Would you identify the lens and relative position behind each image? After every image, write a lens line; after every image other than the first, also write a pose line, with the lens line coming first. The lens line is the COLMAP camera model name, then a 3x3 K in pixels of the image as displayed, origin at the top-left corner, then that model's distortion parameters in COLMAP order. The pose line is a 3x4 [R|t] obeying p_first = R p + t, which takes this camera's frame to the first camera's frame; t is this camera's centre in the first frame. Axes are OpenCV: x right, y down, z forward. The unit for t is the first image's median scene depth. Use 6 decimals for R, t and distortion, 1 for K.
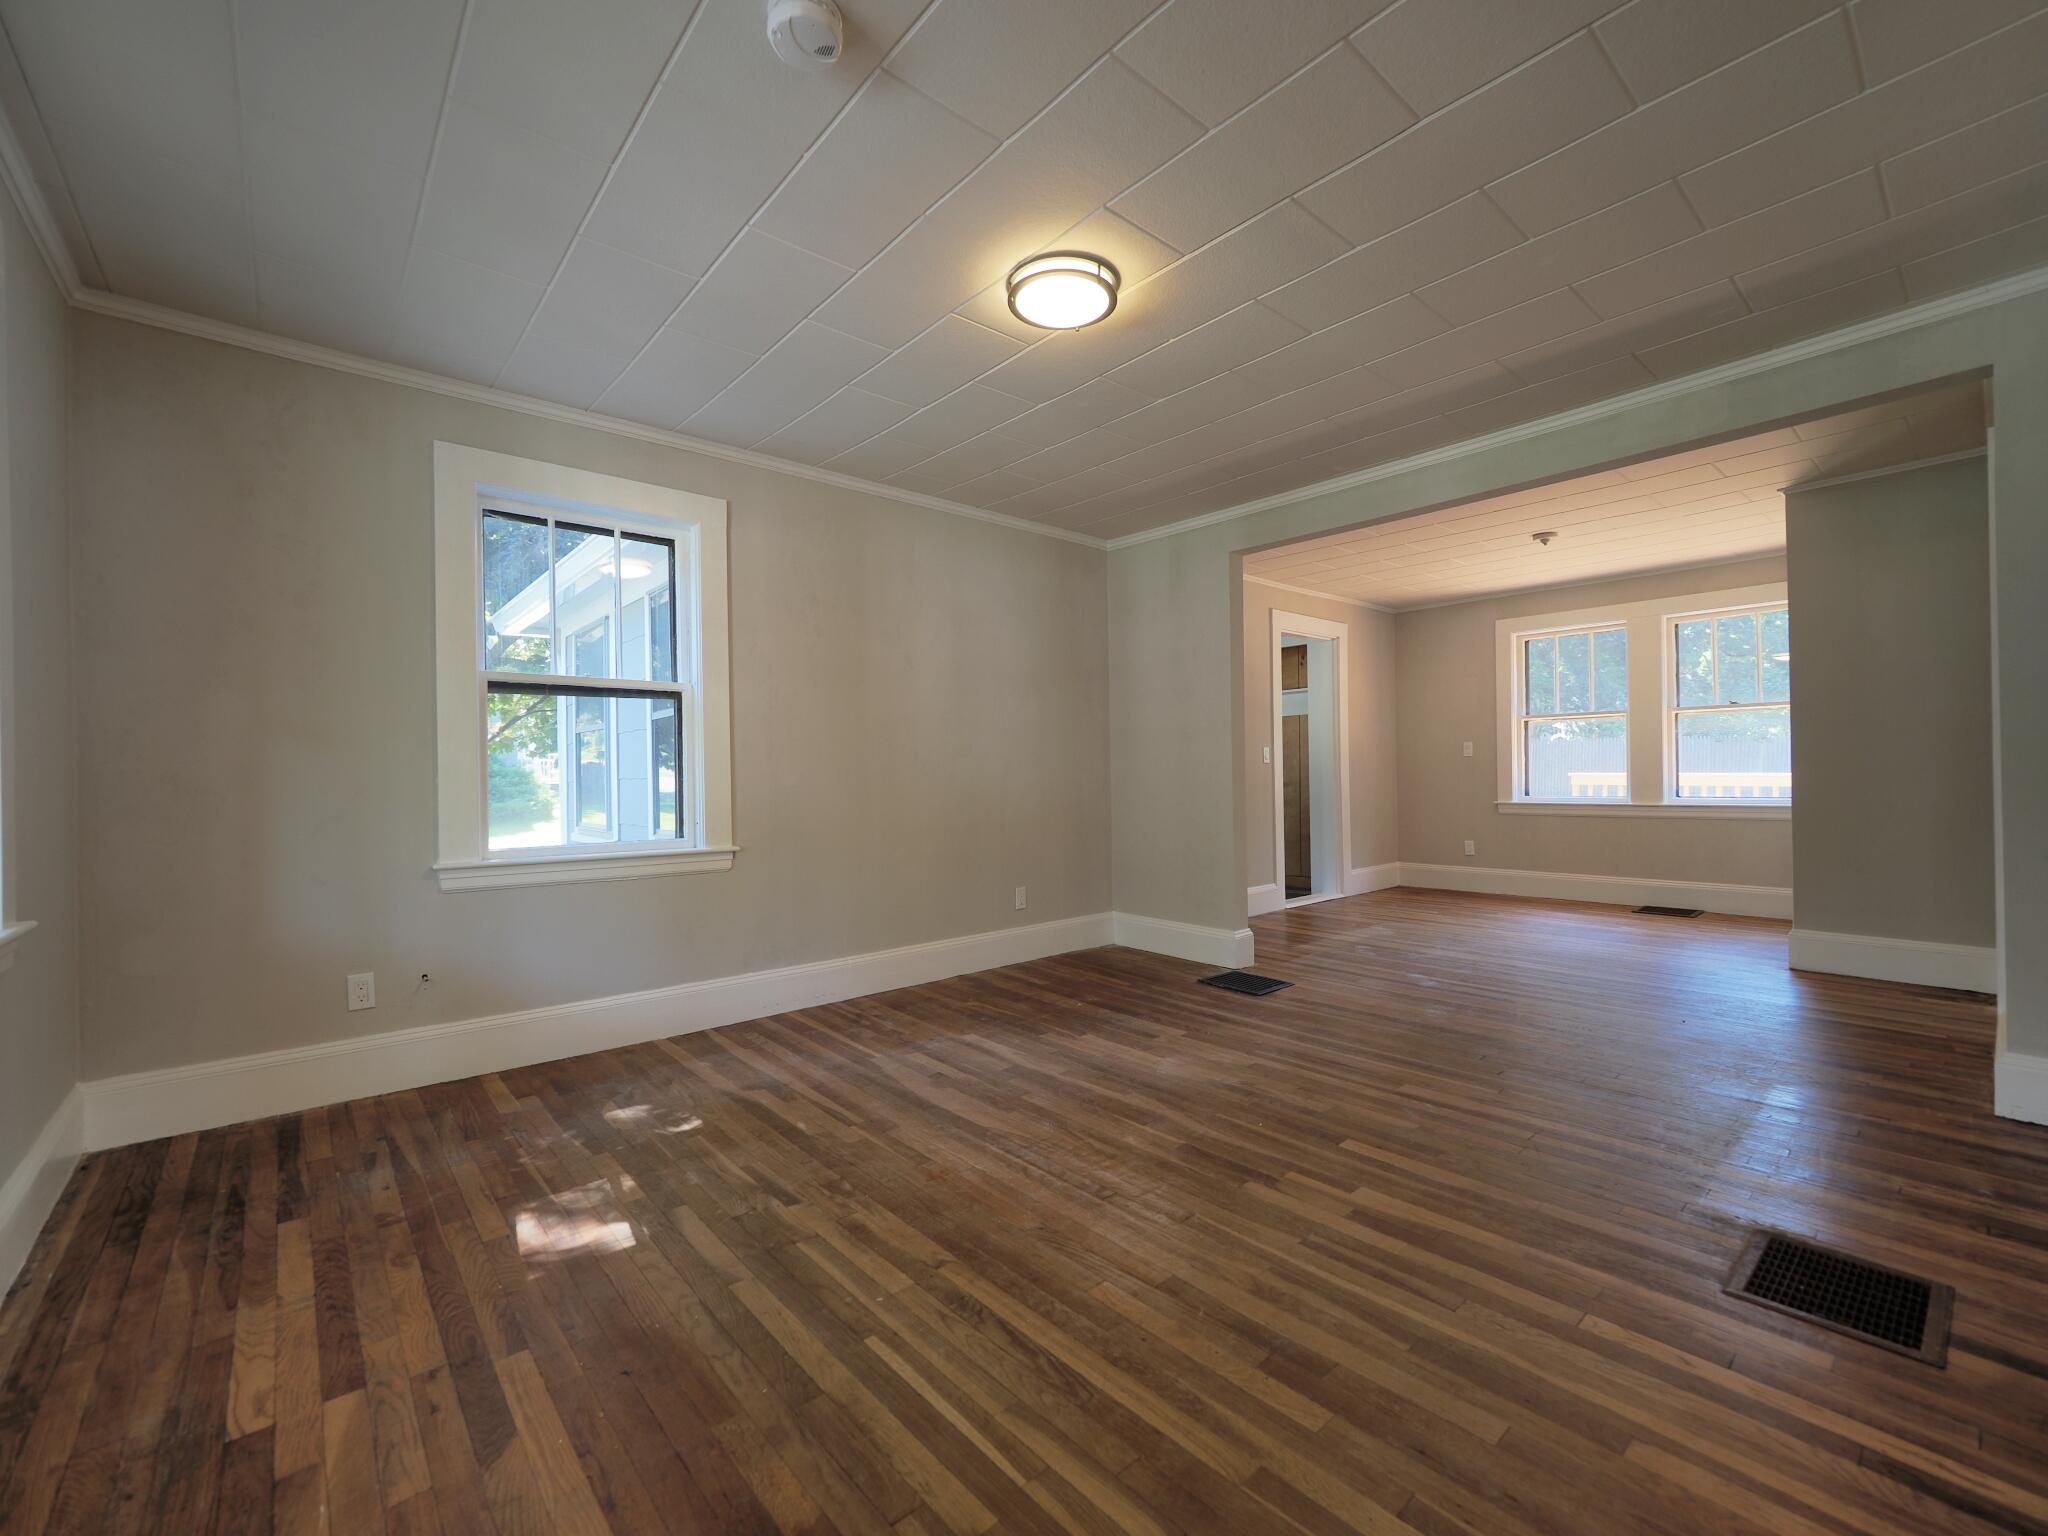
lens RADIAL K [[862.5, 0, 1028.5], [0, 862.5, 774.2], [0, 0, 1]] dist [-0.002680, -0.000389]
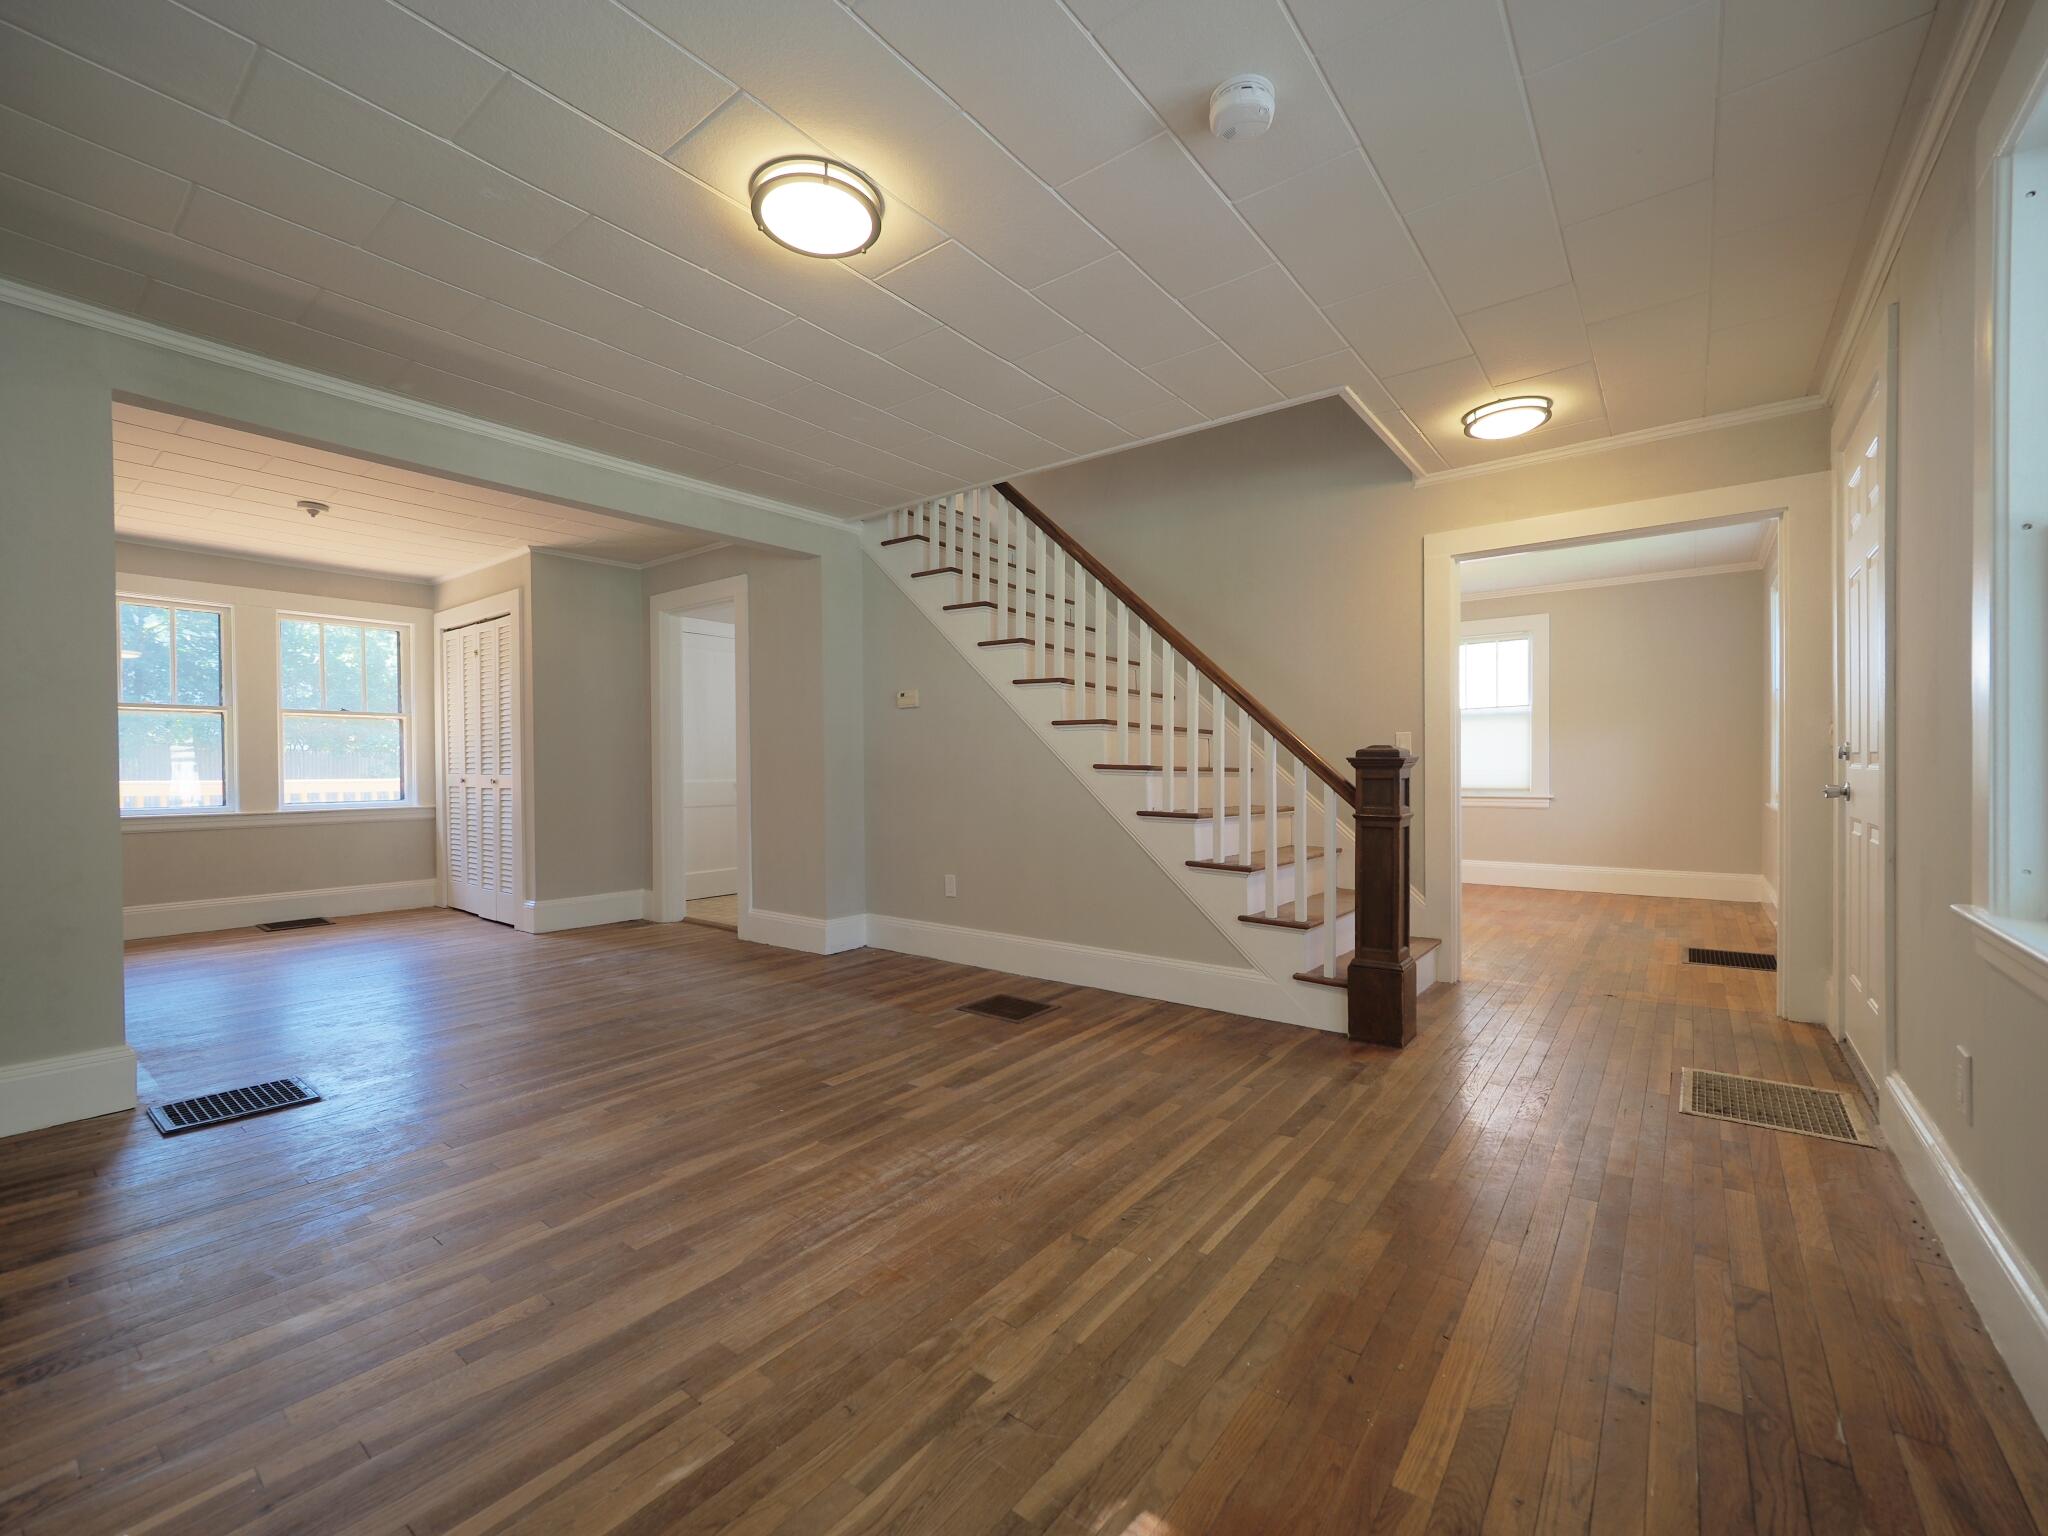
lens RADIAL K [[846.8, 0, 1042.8], [0, 846.8, 774.1], [0, 0, 1]] dist [0.011515, -0.009906]
pose [[-0.203031, 0.007939, 0.979140, -0.848671], [0.008292, 0.999945, -0.006388, 0.017142], [-0.979137, 0.006822, -0.203086, 0.972214]]
